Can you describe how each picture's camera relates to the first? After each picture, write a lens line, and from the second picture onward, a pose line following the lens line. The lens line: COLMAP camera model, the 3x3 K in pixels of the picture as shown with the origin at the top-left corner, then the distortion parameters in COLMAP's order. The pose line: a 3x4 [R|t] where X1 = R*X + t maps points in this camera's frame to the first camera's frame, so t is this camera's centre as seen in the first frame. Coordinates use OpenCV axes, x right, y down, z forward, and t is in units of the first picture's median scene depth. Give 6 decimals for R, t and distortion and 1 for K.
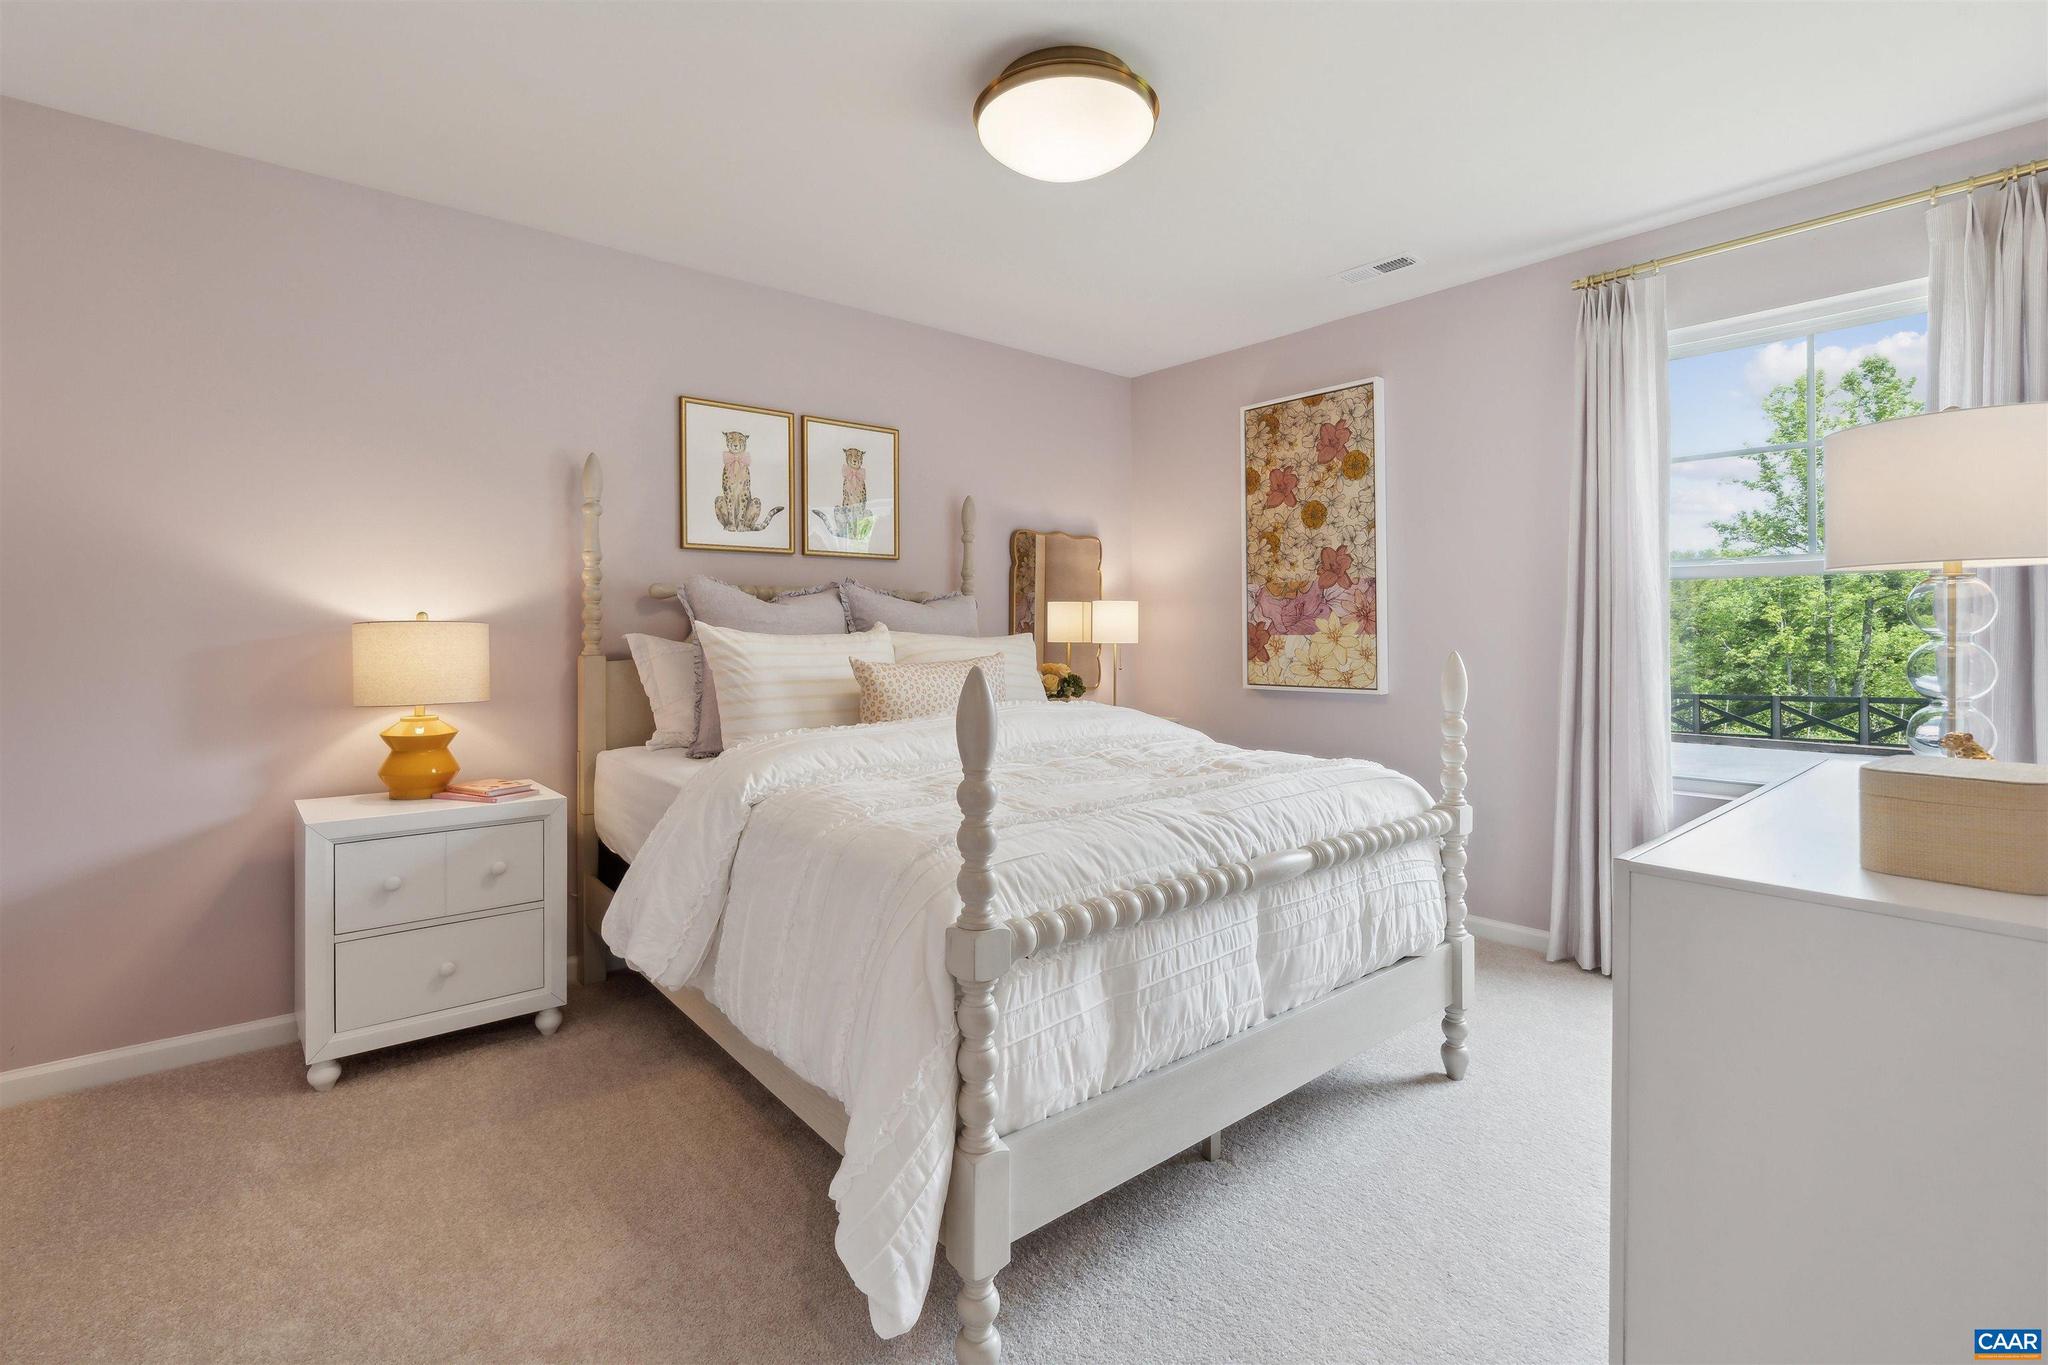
lens RADIAL K [[946.2, 0, 997.2], [0, 946.2, 649.7], [0, 0, 1]] dist [-0.002794, 0.000358]
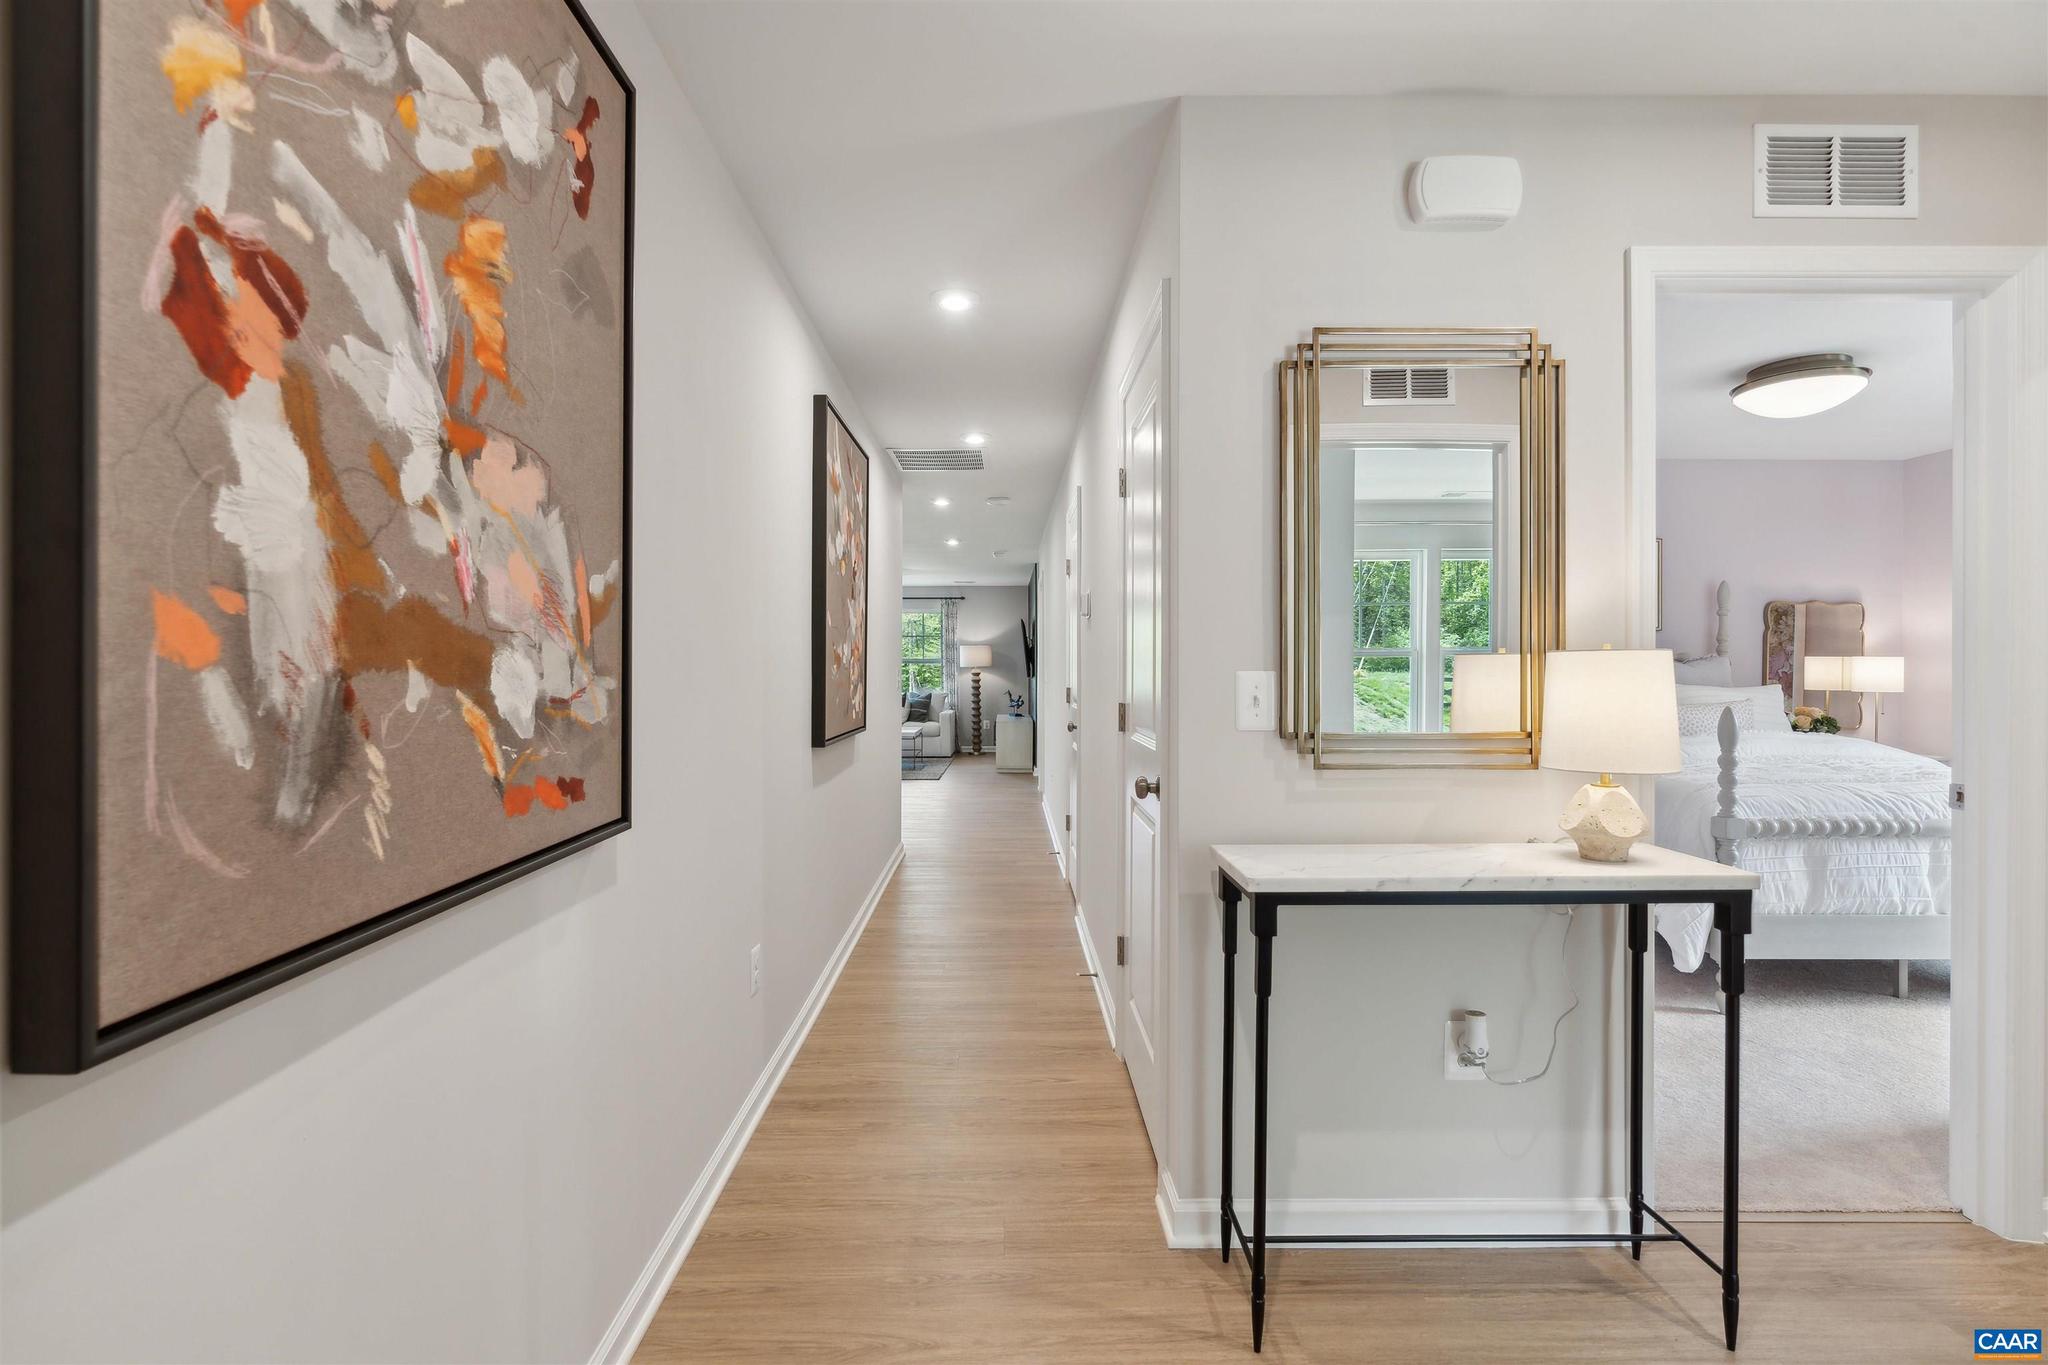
lens RADIAL K [[937.1, 0, 1006.7], [0, 937.1, 671.8], [0, 0, 1]] dist [-0.000679, 0.001228]
pose [[0.776639, 0.005978, -0.629918, 0.038347], [-0.013716, 0.999878, -0.007421, -0.020607], [0.629797, 0.014403, 0.776626, -1.461602]]
